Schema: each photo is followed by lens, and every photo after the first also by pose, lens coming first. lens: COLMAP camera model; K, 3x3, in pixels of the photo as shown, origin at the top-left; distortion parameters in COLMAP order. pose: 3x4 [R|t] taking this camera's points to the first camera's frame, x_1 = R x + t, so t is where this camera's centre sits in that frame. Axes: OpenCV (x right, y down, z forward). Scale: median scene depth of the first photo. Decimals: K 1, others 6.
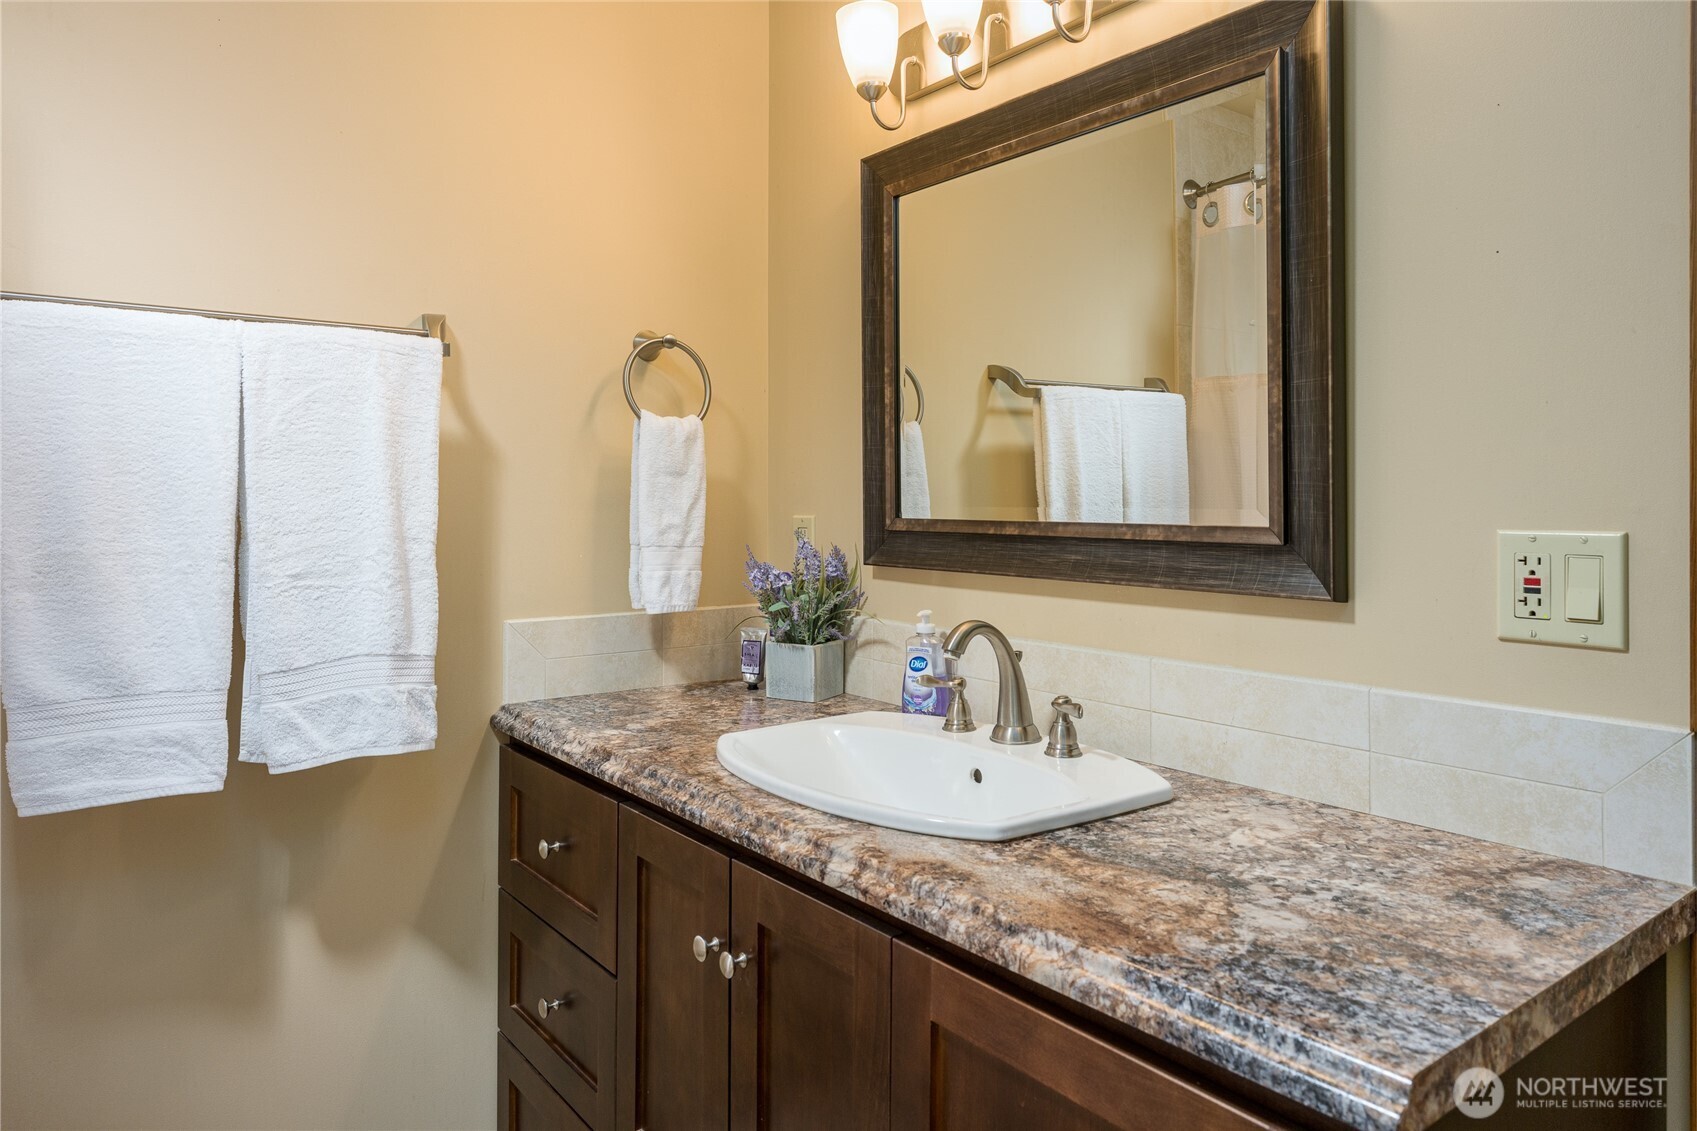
lens RADIAL K [[1104.9, 0, 848.5], [0, 1104.9, 565.5], [0, 0, 1]] dist [-0.001033, -0.001255]
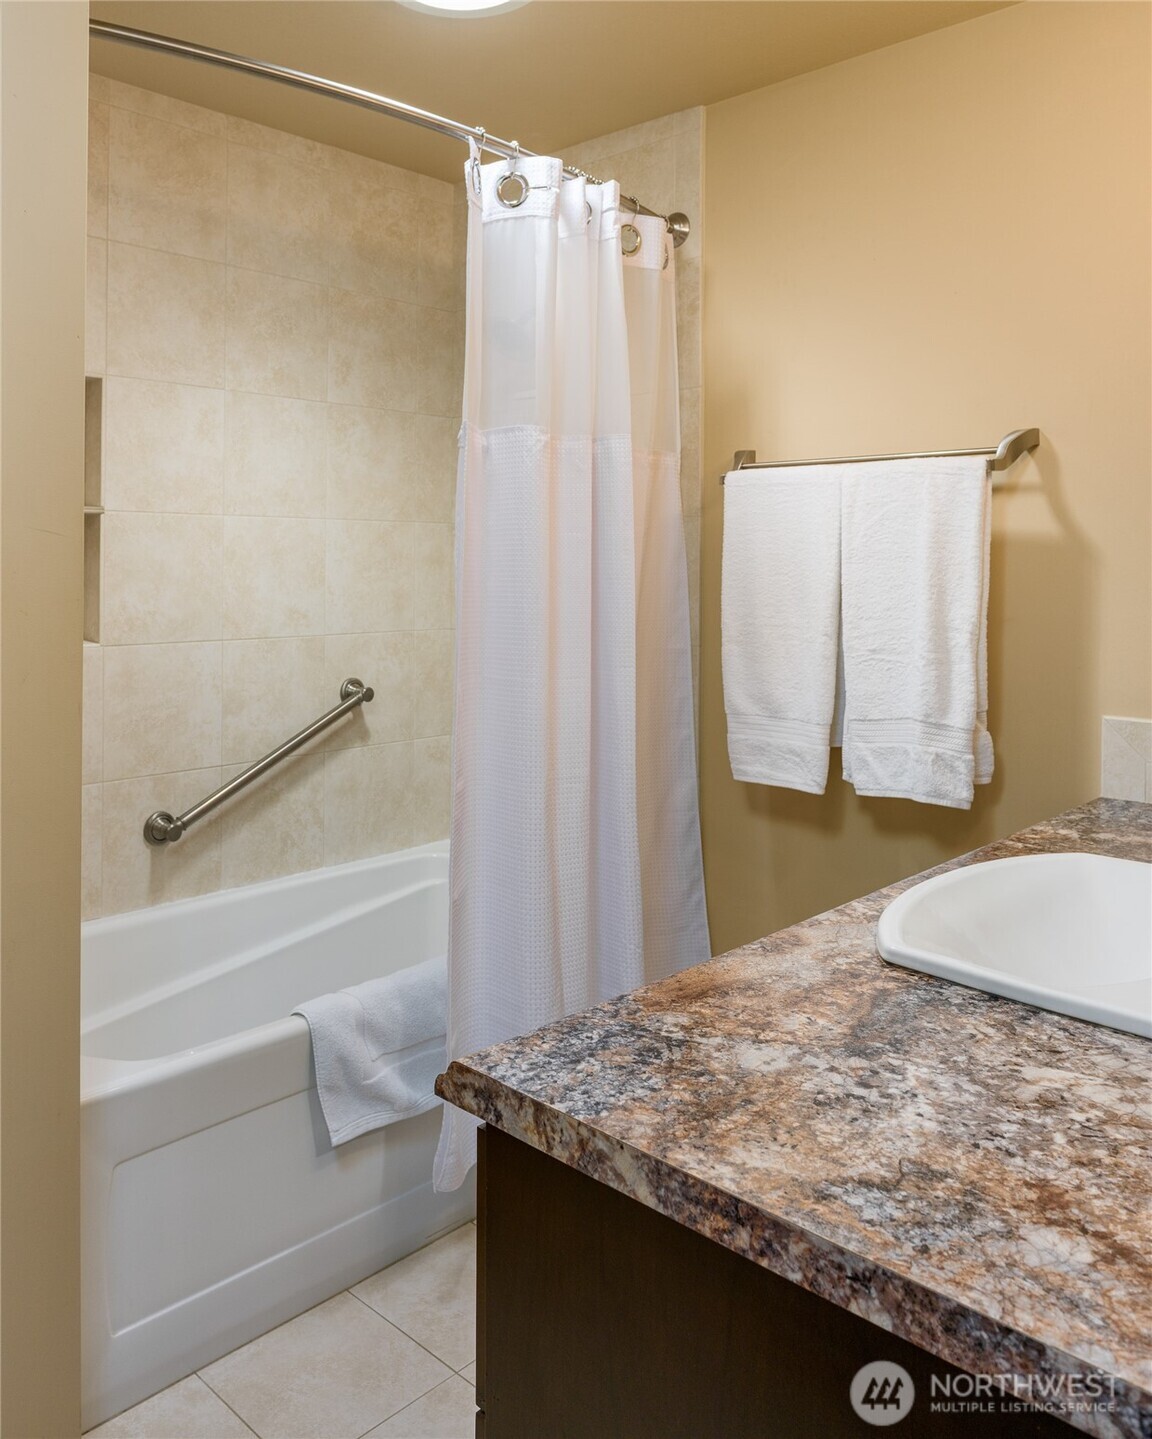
lens RADIAL K [[1296.4, 0, 576.0], [0, 1296.4, 719.5], [0, 0, 1]] dist [-0.002571, -0.000167]
pose [[0.101660, 0.129065, -0.986411, 1.446385], [-0.062091, 0.990438, 0.123193, -0.112067], [0.992880, 0.048723, 0.108702, 0.675681]]
